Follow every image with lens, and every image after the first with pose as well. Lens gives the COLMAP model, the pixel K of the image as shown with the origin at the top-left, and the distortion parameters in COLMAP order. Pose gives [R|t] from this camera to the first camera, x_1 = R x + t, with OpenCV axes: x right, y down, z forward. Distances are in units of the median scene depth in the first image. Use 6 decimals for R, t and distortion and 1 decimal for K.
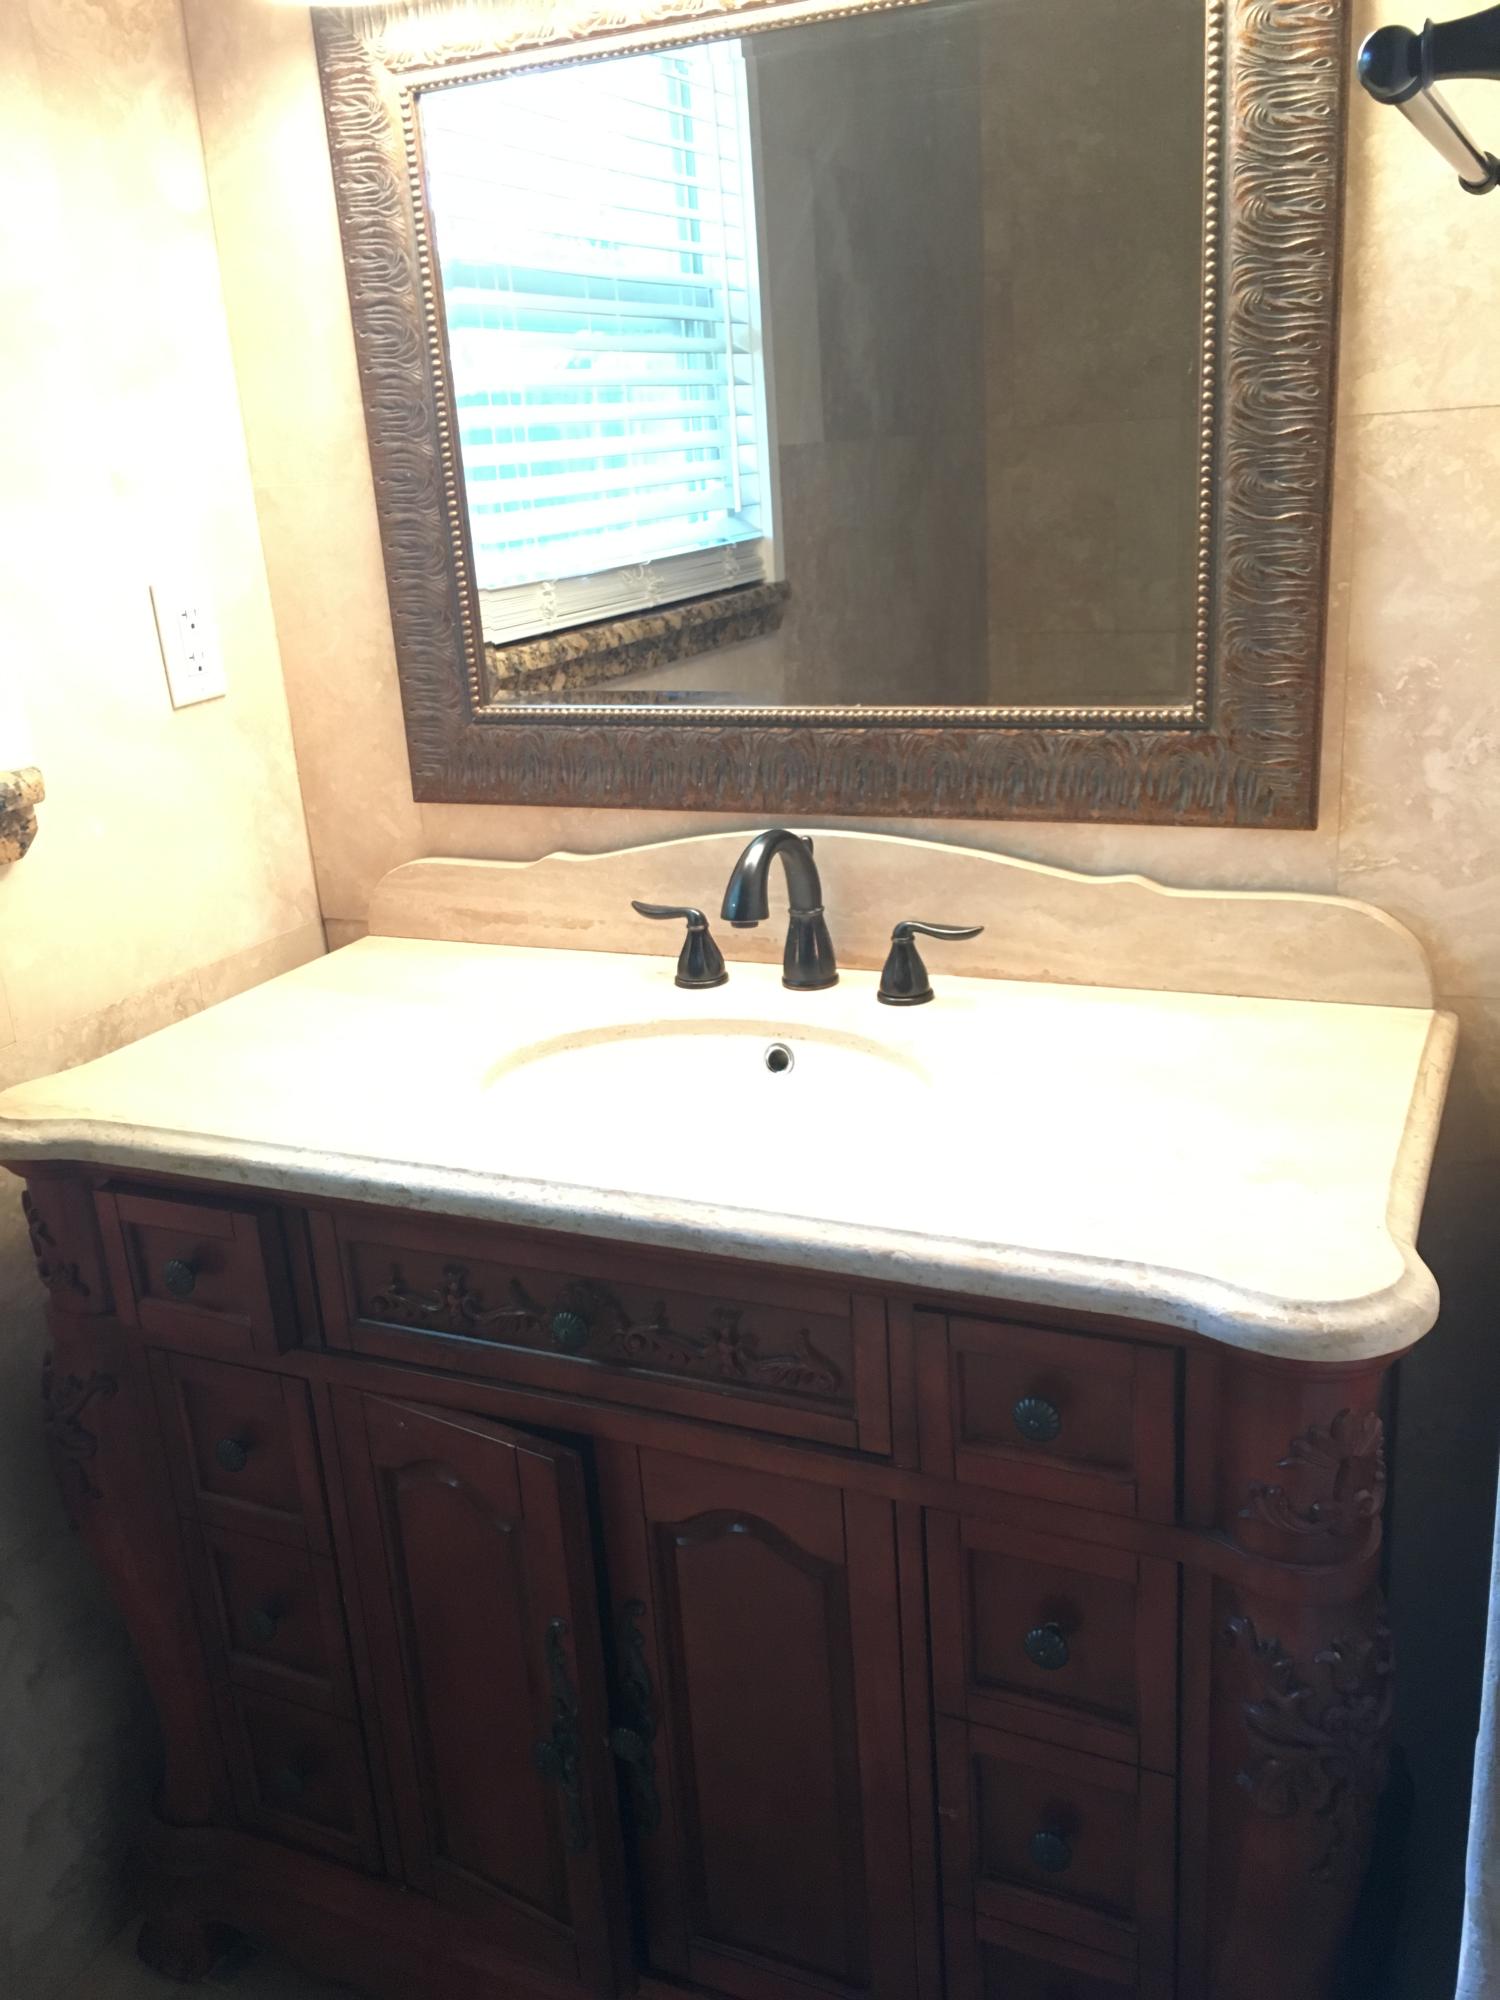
lens RADIAL K [[1724.4, 0, 750.0], [0, 1724.4, 1000.0], [0, 0, 1]] dist [0.073563, -0.101430]
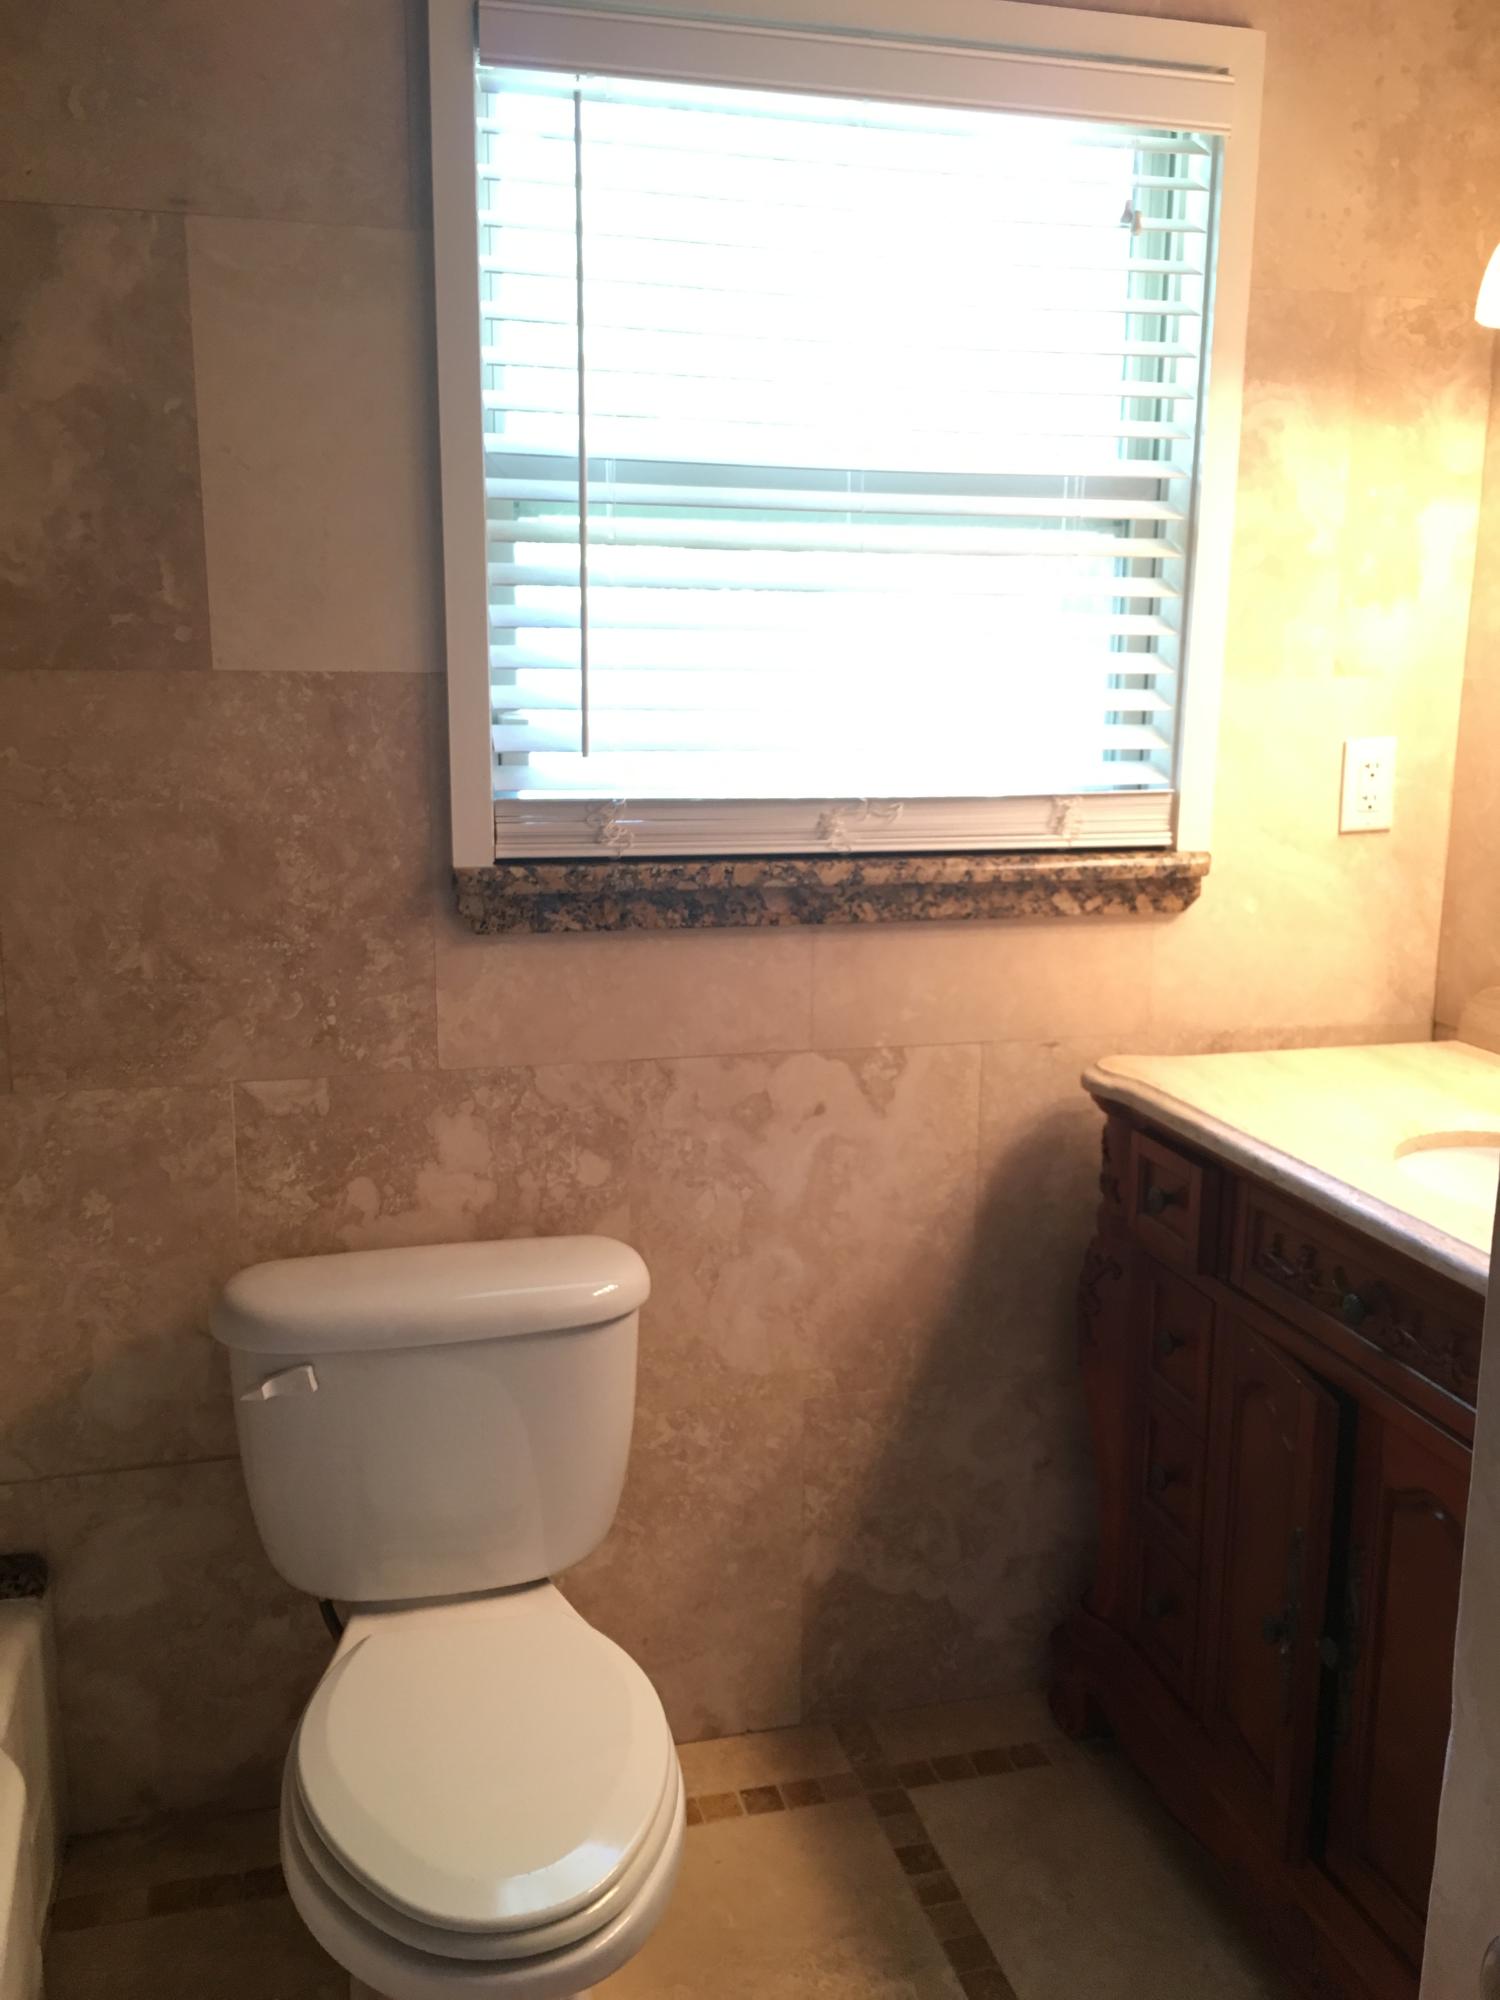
lens RADIAL K [[1724.4, 0, 750.0], [0, 1724.4, 1000.0], [0, 0, 1]] dist [0.073563, -0.101430]
pose [[0.642273, 0.223613, -0.733133, 0.454167], [-0.288779, 0.956610, 0.038786, 0.040423], [0.709995, 0.186803, 0.678979, -0.239258]]
